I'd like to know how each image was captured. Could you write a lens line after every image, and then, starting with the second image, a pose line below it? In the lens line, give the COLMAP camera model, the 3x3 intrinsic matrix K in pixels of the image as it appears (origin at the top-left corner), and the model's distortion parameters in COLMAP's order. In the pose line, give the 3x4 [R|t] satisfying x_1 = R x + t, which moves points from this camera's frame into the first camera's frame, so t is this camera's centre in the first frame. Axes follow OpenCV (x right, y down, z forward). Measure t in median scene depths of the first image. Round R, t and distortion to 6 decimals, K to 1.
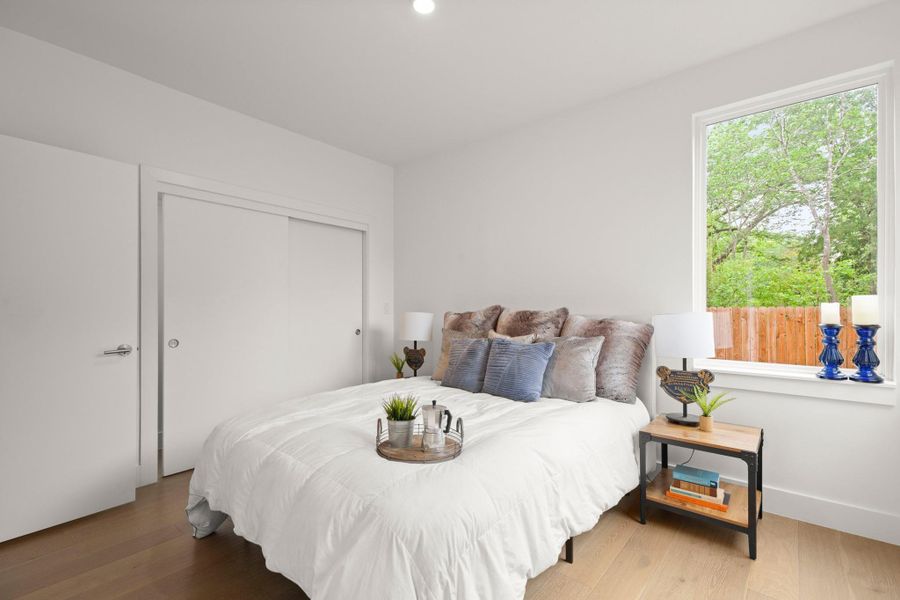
lens RADIAL K [[404.2, 0, 451.0], [0, 404.2, 305.2], [0, 0, 1]] dist [0.016291, -0.002631]
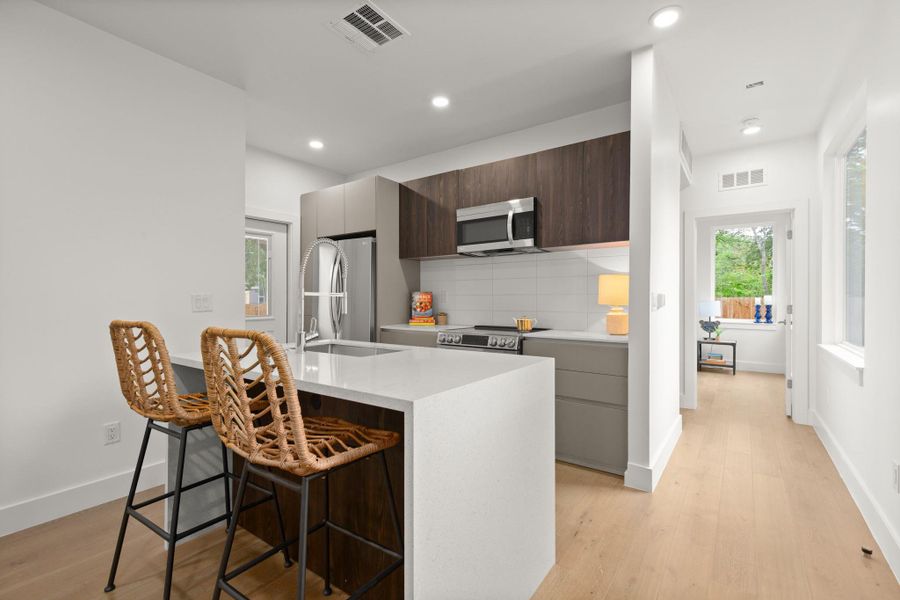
lens RADIAL K [[404.2, 0, 442.7], [0, 404.2, 297.7], [0, 0, 1]] dist [0.016291, -0.002631]
pose [[0.997796, -0.000716, 0.066356, -1.576676], [0.000129, 0.999961, 0.008854, -0.032614], [-0.066360, -0.008826, 0.997757, -1.829517]]
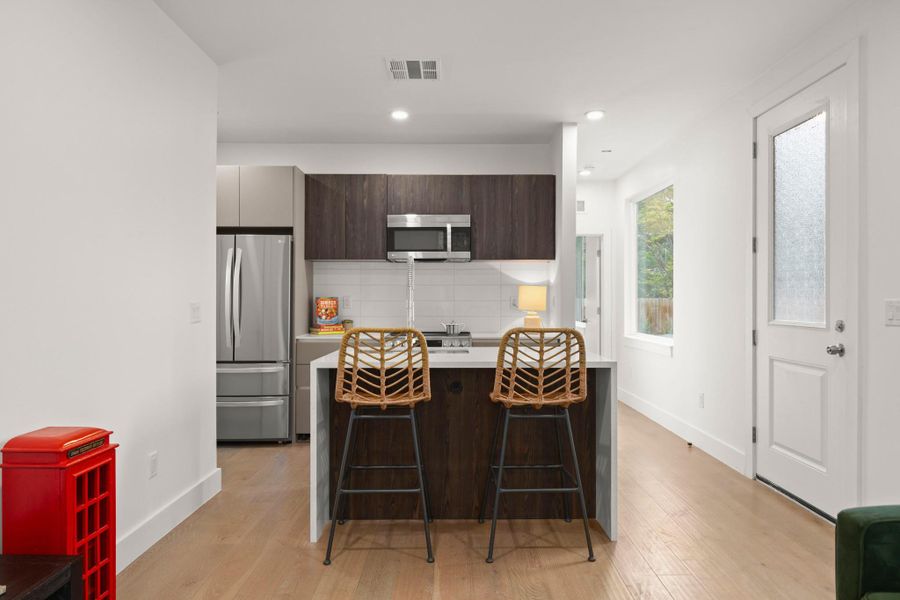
lens RADIAL K [[572.4, 0, 452.8], [0, 572.4, 294.8], [0, 0, 1]] dist [0.018553, -0.001608]
pose [[0.771175, 0.003130, 0.636616, -2.644094], [-0.005535, 0.999983, 0.001788, -0.059998], [-0.636599, -0.004902, 0.771179, -2.125634]]
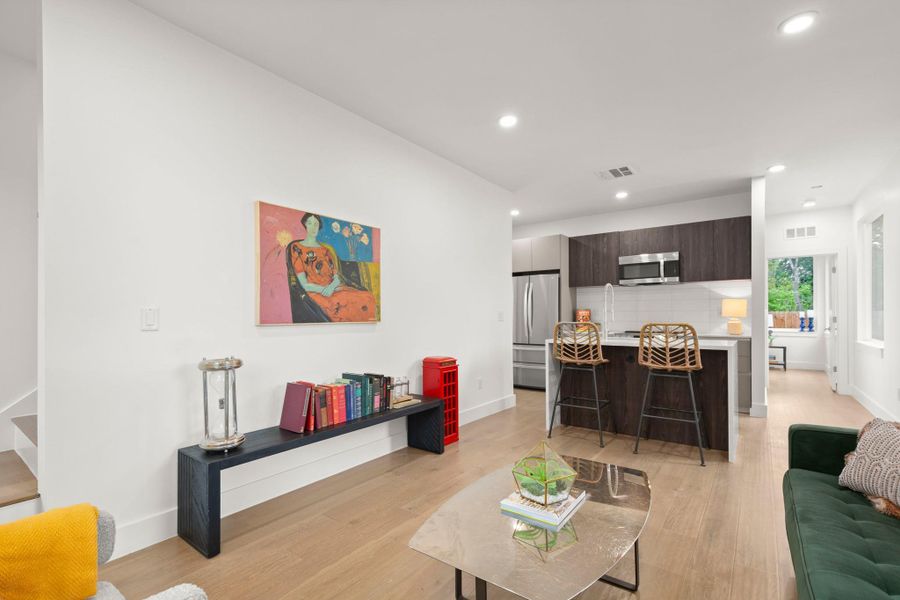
lens RADIAL K [[404.2, 0, 452.6], [0, 404.2, 310.9], [0, 0, 1]] dist [0.016291, -0.002631]
pose [[0.998713, -0.004841, 0.050487, -2.579717], [0.004711, 0.999985, 0.002693, -0.042559], [-0.050500, -0.002452, 0.998721, -2.702173]]
